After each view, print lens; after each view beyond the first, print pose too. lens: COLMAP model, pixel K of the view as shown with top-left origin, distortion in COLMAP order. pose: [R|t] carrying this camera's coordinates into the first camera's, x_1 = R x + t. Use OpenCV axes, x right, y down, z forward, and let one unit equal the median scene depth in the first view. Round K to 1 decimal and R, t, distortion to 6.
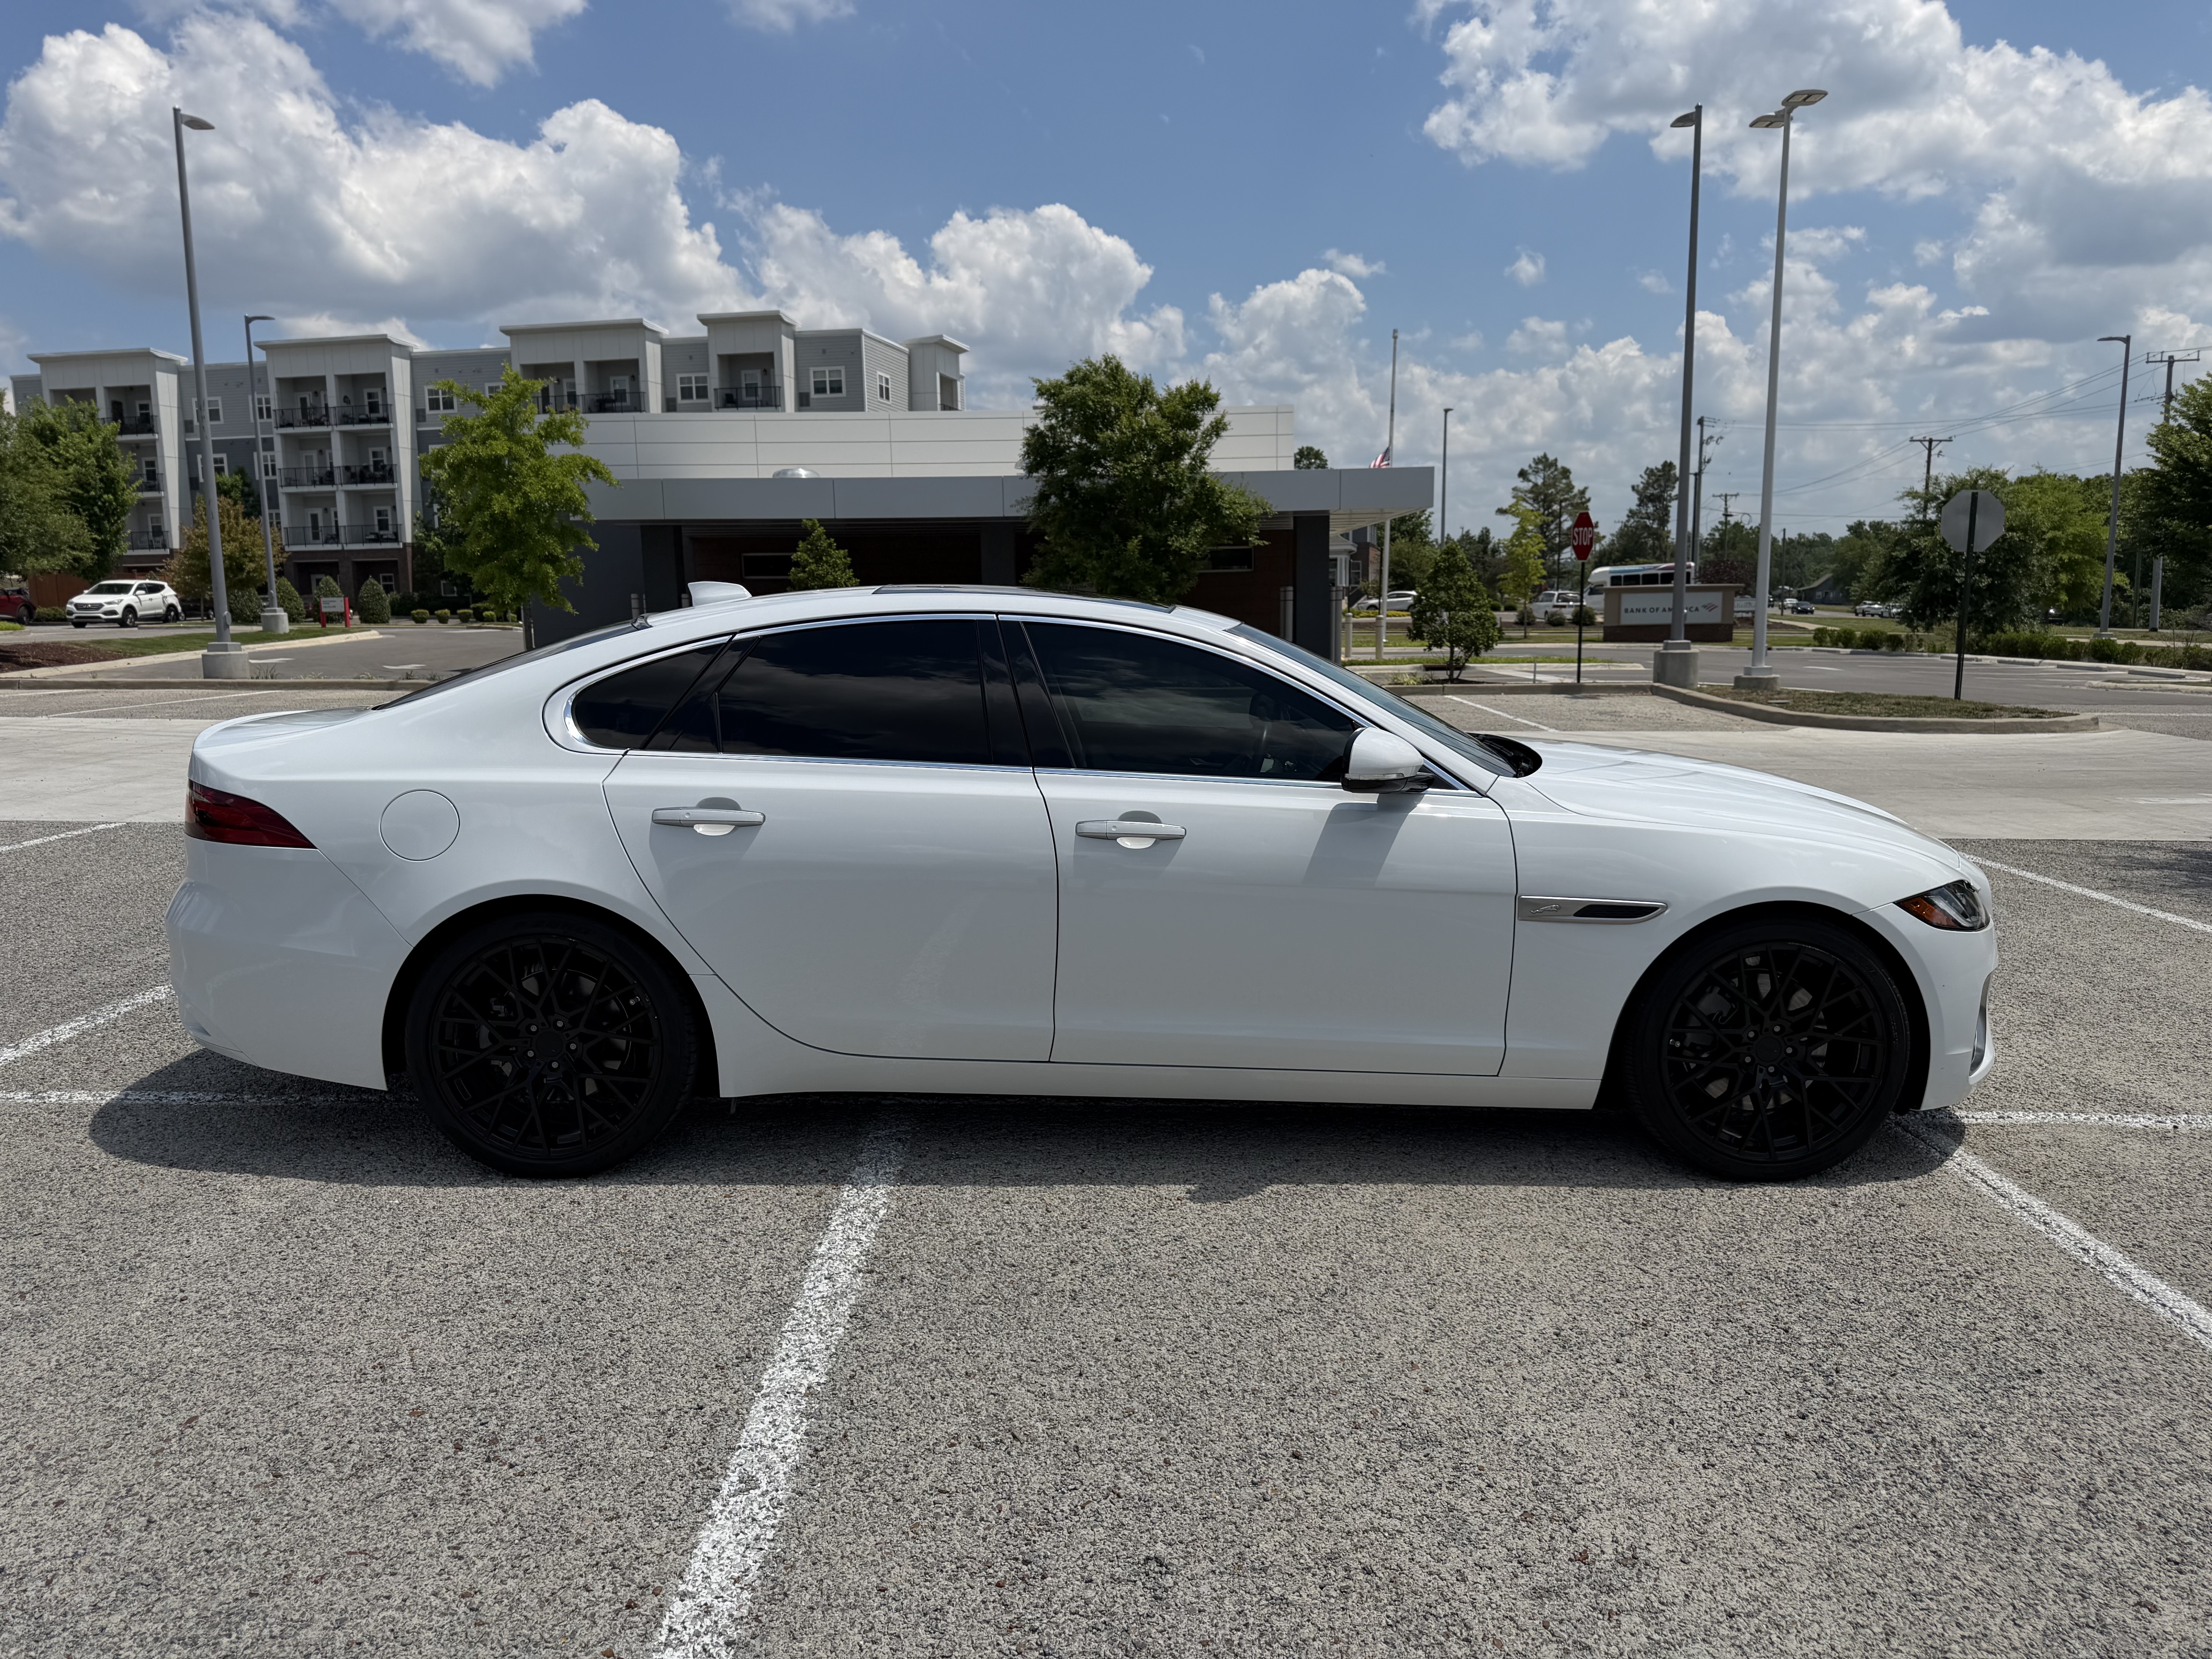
lens RADIAL K [[1552.2, 0, 1106.0], [0, 1552.2, 829.5], [0, 0, 1]] dist [0.058796, -0.065731]
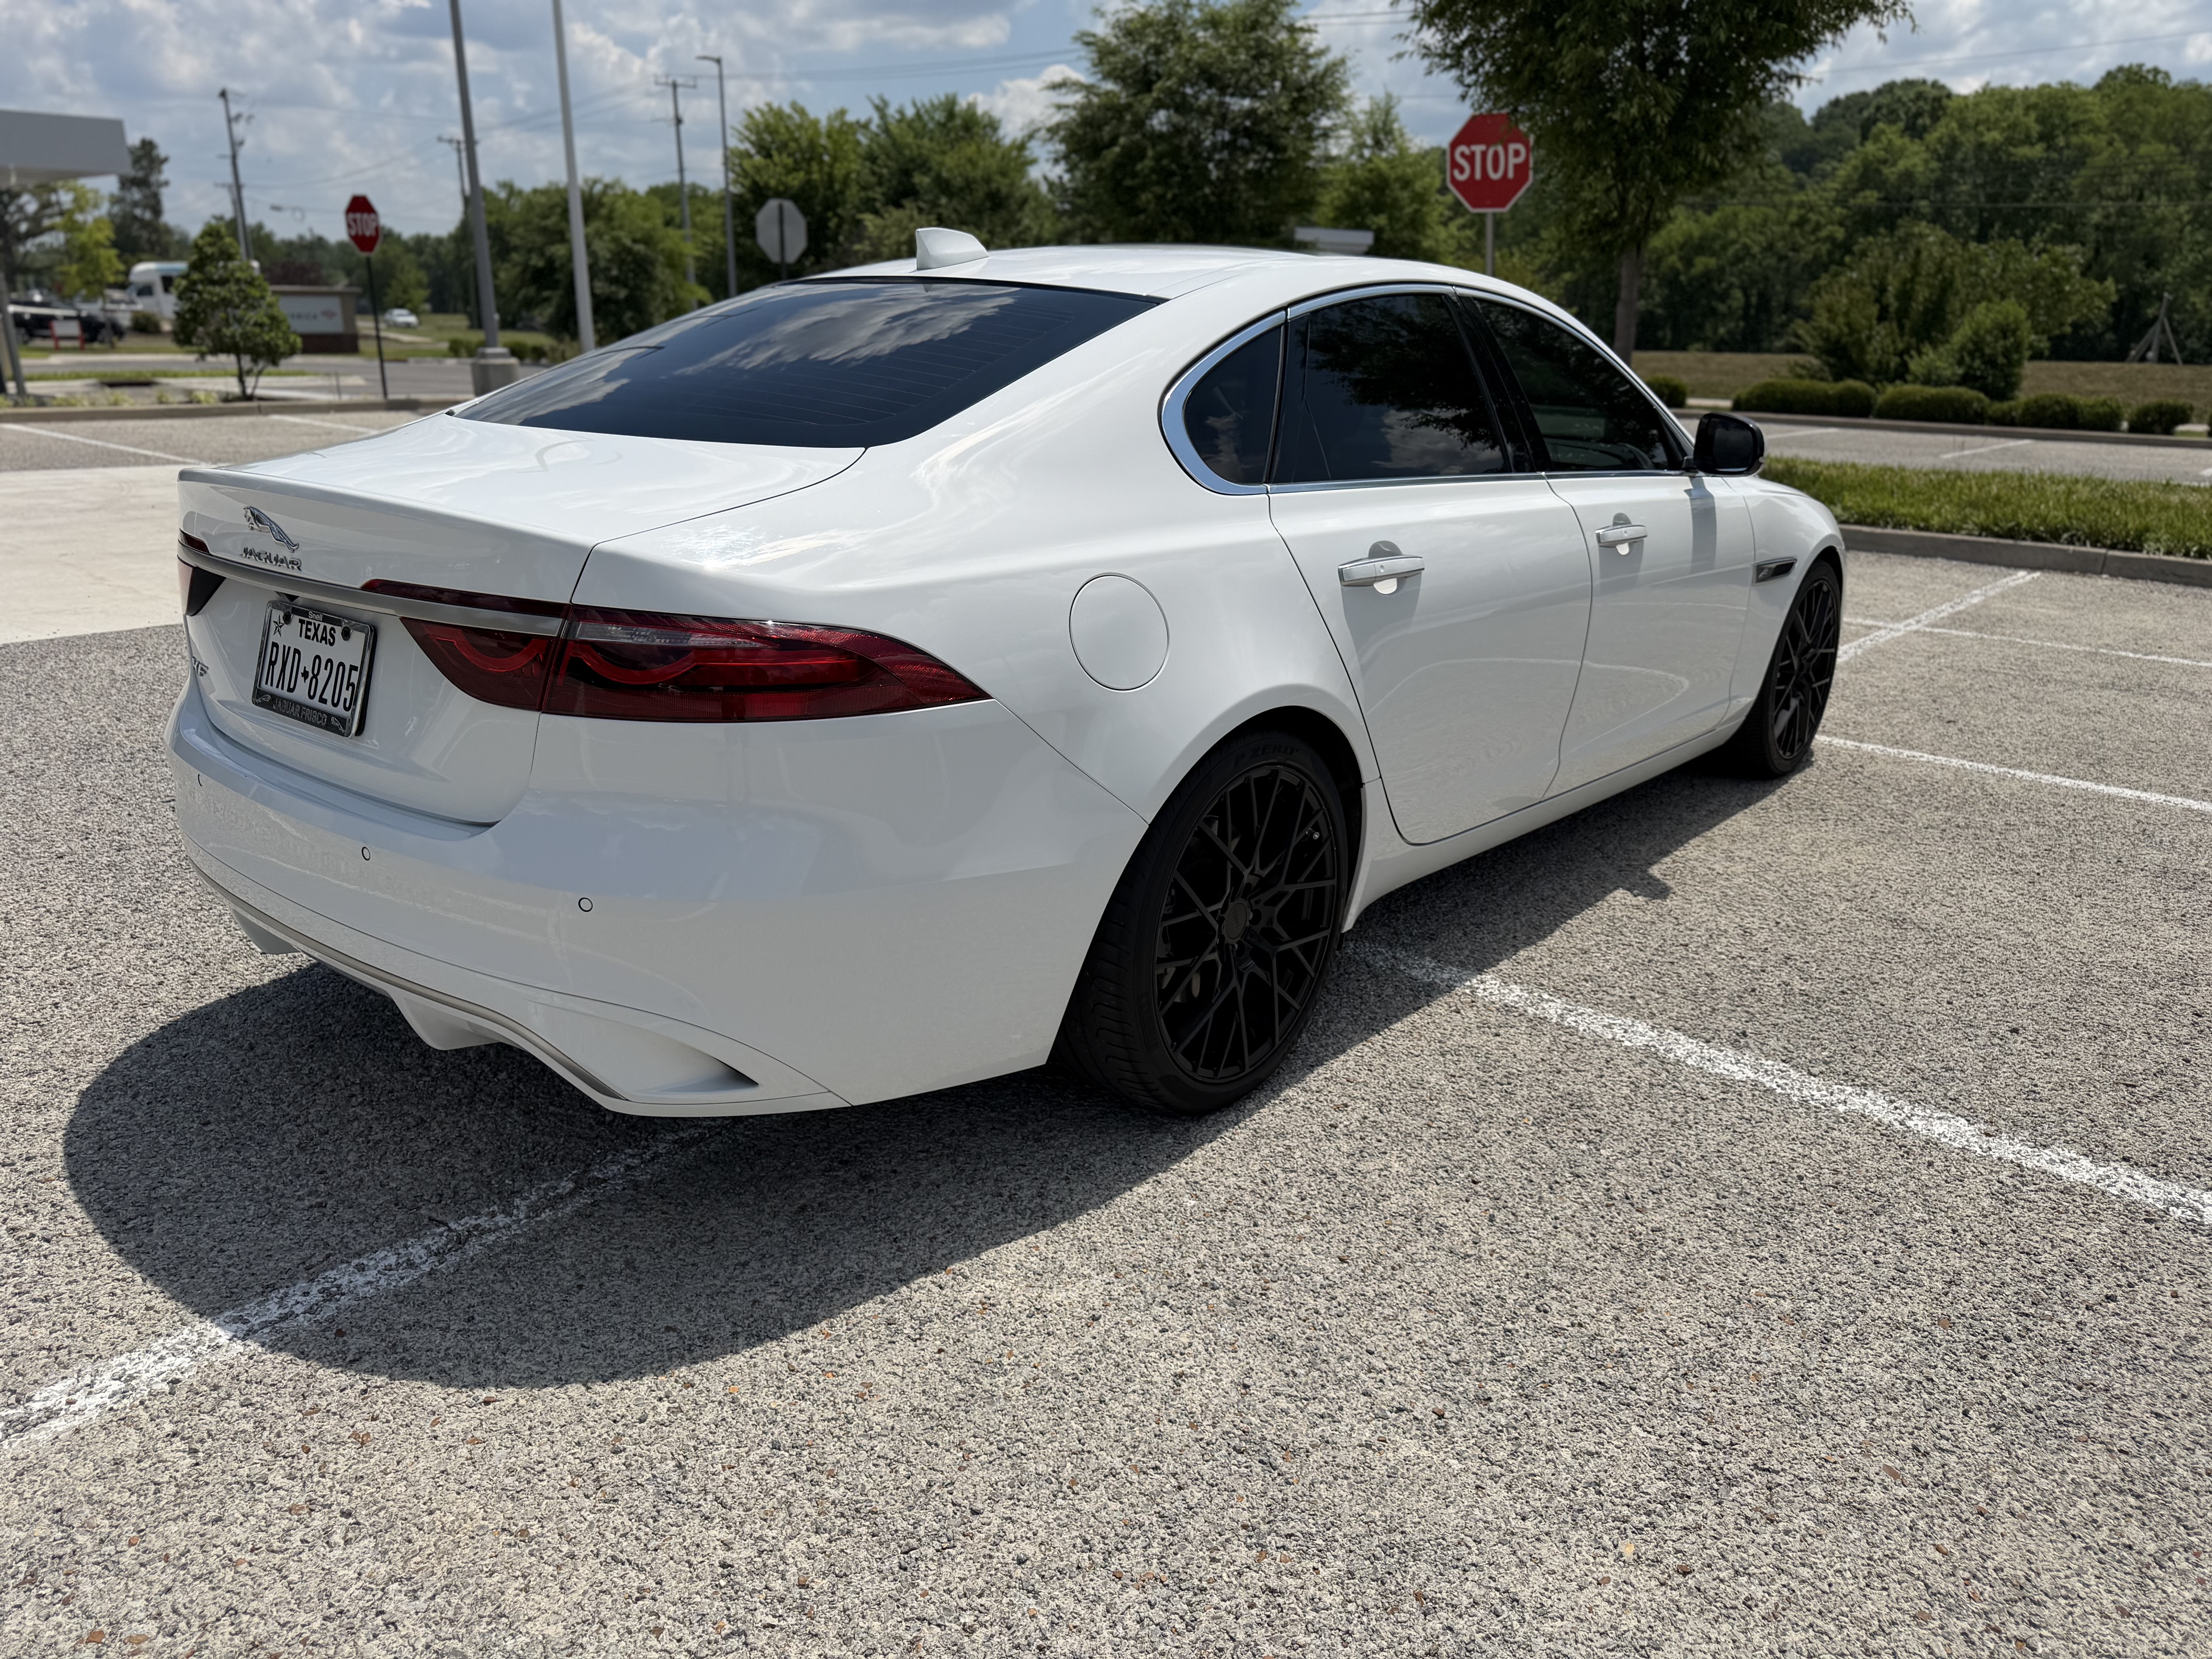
lens RADIAL K [[1531.7, 0, 1104.5], [0, 1531.7, 880.6], [0, 0, 1]] dist [0.048825, -0.063272]
pose [[0.646392, -0.247837, 0.721633, -0.127504], [0.093340, 0.964358, 0.247590, -0.008284], [-0.757275, -0.092683, 0.646487, 0.086663]]
